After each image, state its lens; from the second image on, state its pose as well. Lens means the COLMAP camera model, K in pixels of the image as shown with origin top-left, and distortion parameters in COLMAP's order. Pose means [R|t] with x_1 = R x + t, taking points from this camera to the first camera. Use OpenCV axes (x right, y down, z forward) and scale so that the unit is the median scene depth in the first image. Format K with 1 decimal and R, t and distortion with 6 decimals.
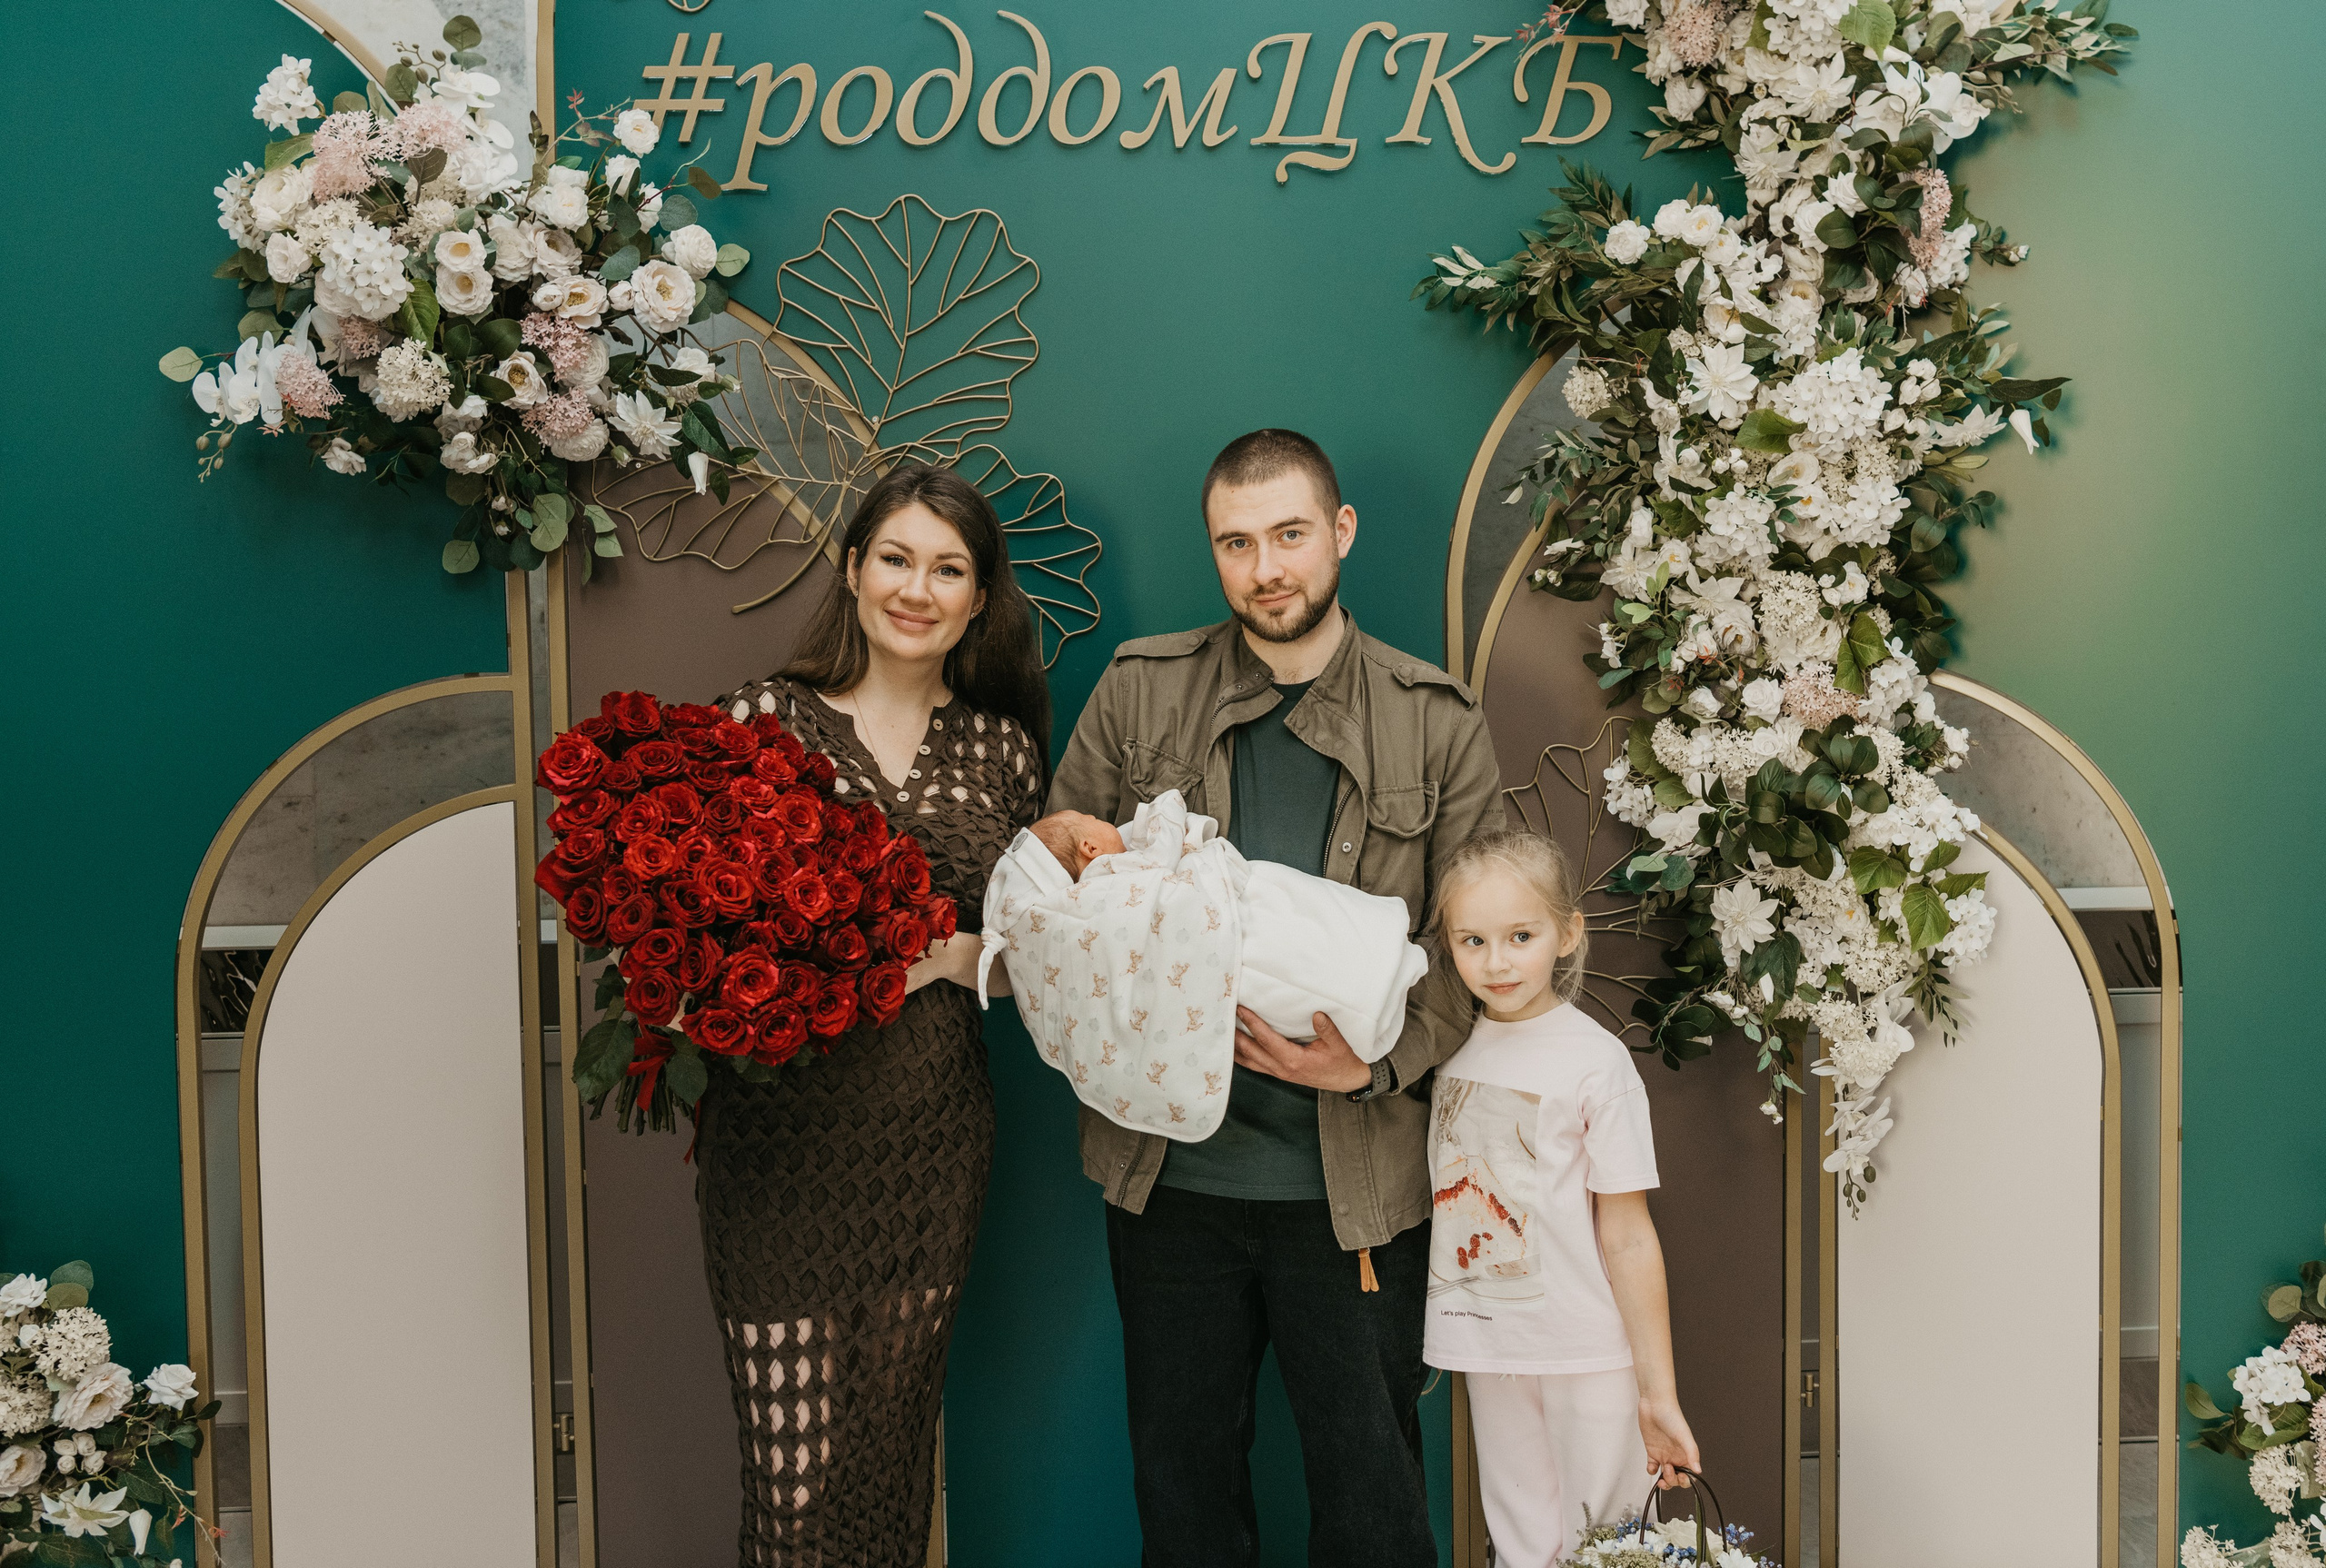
lens RADIAL K [[2350.6, 0, 1305.6], [0, 2350.6, 640.2], [0, 0, 1]] dist [-0.033803, 0.045050]
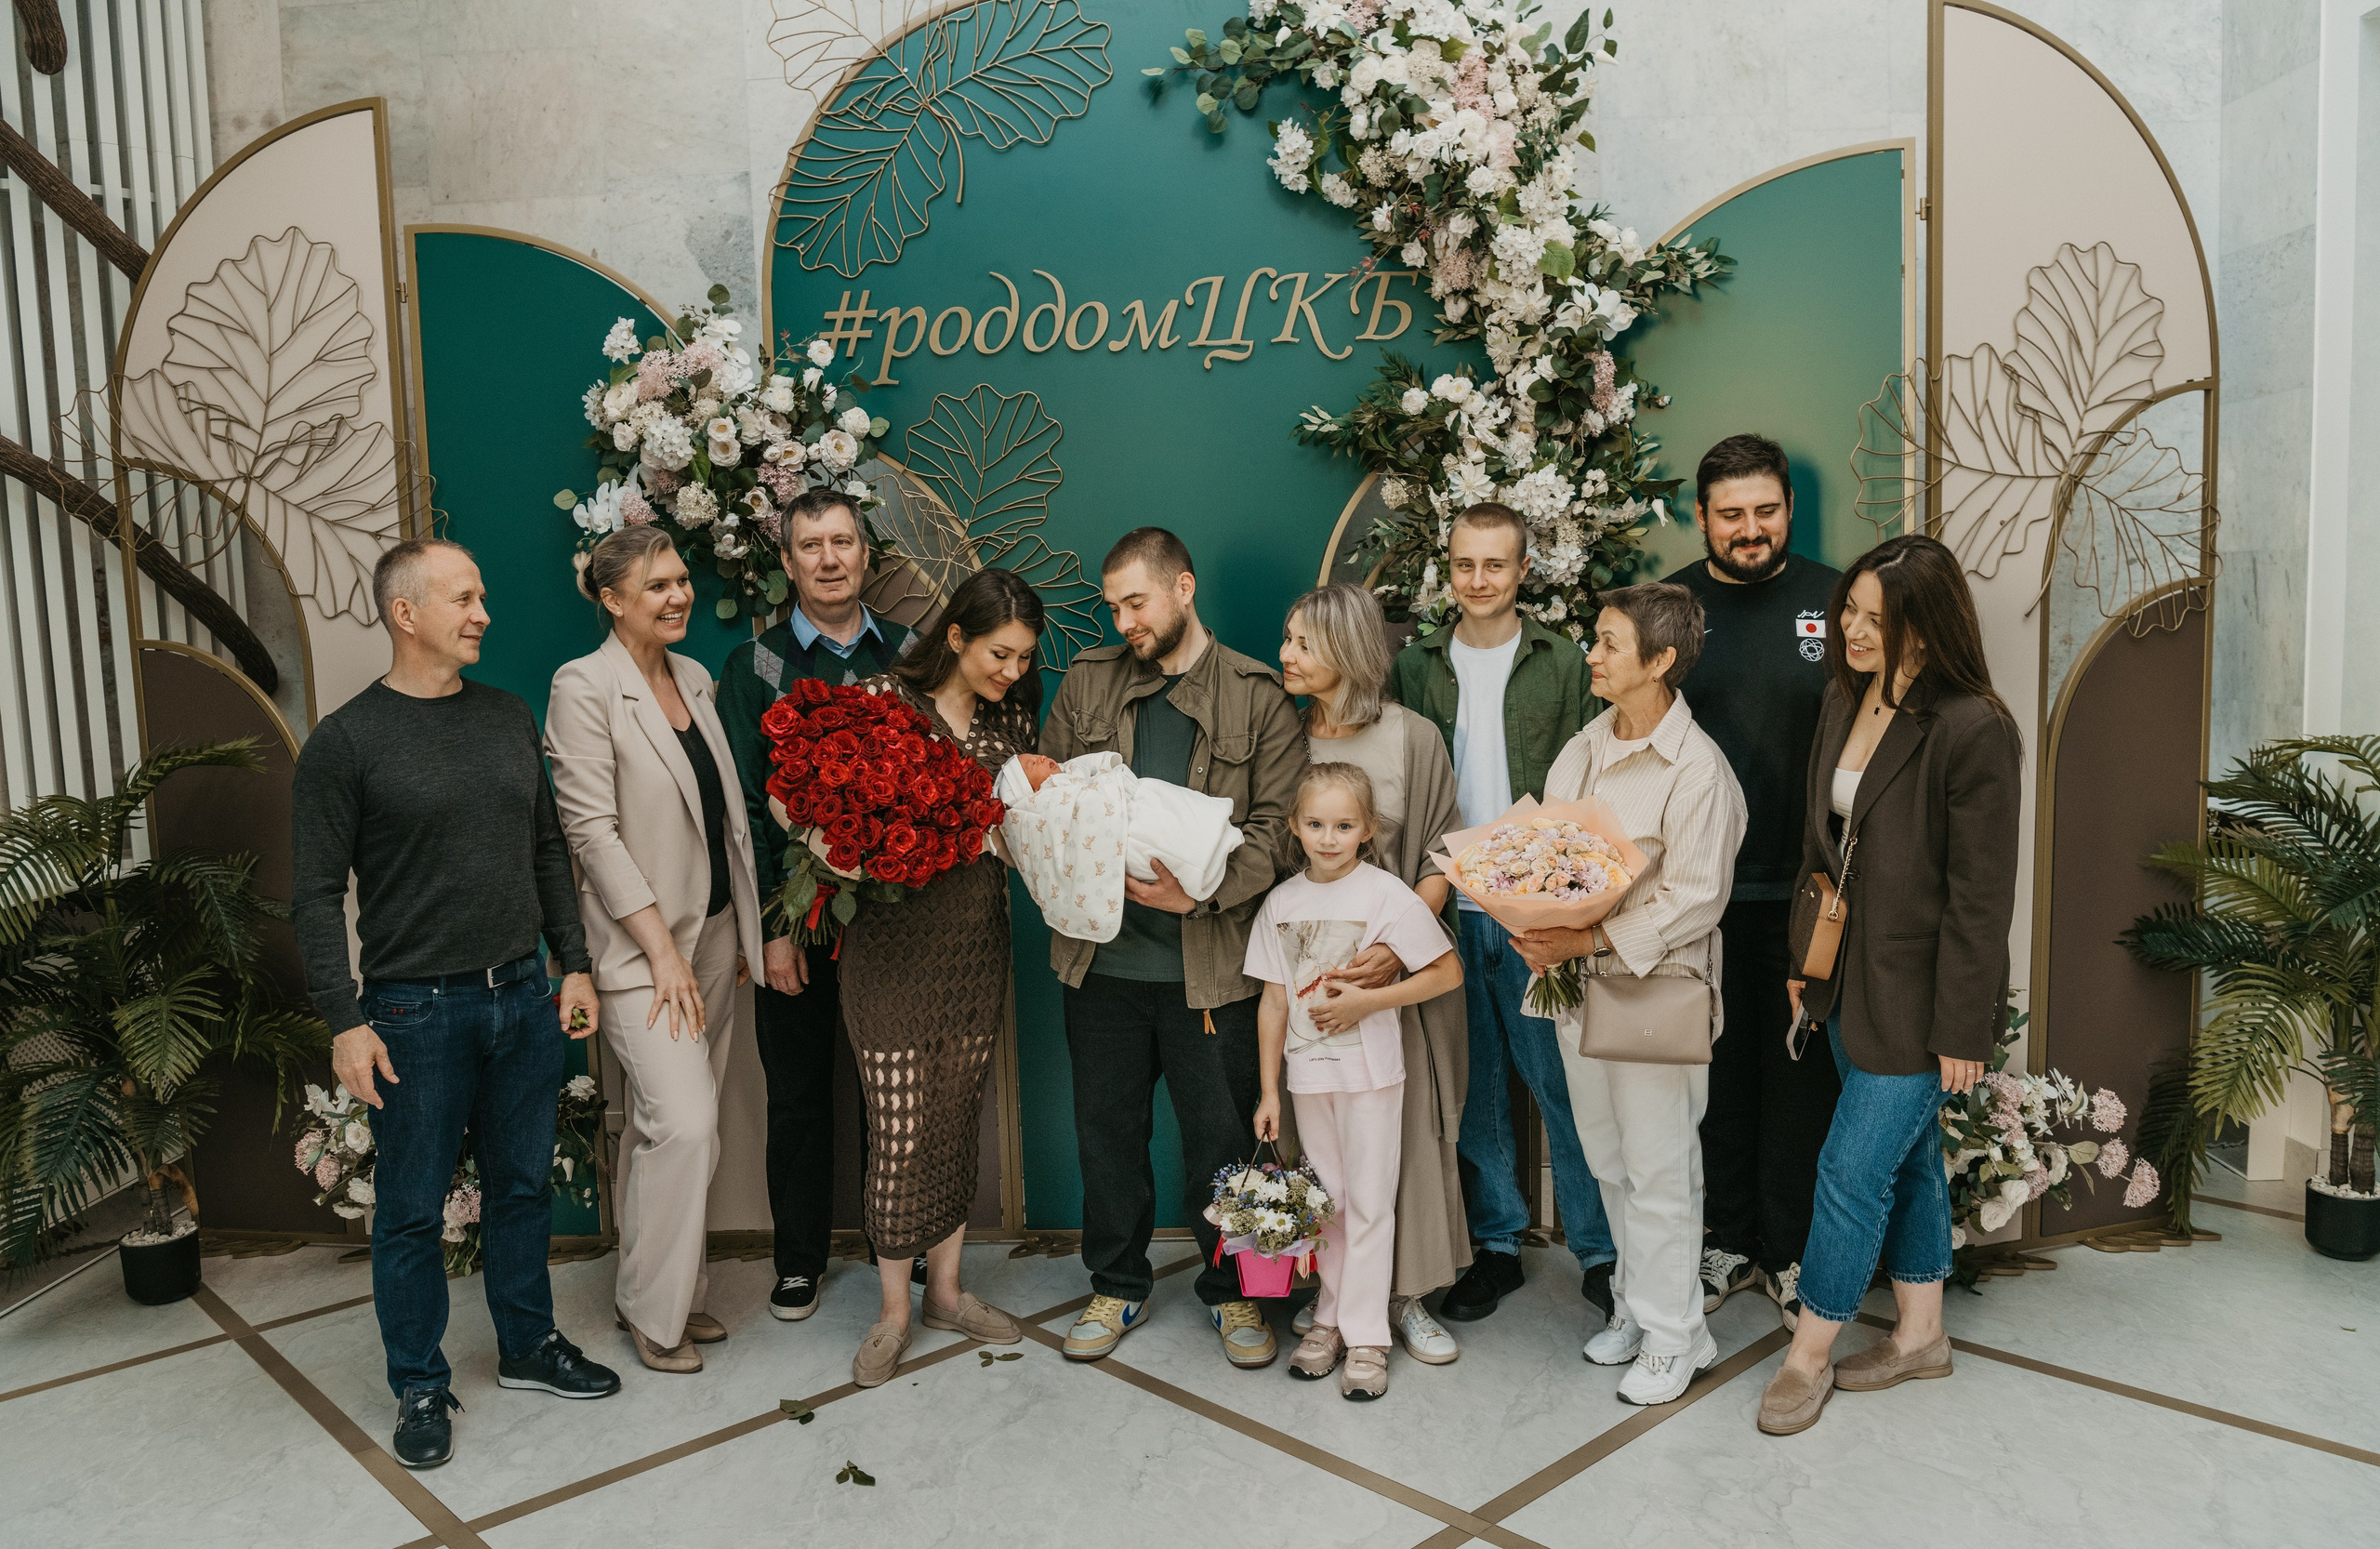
lens RADIAL K [[1827.2, 0, 1191.0], [0, 1827.2, 796.3], [0, 0, 1]] dist [-0.060647, 0.024597]
pose [[0.995247, -0.008853, -0.096975, 0.101776], [0.015125, 0.997827, 0.064133, 0.020900], [0.096197, -0.065295, 0.993218, -0.288567]]
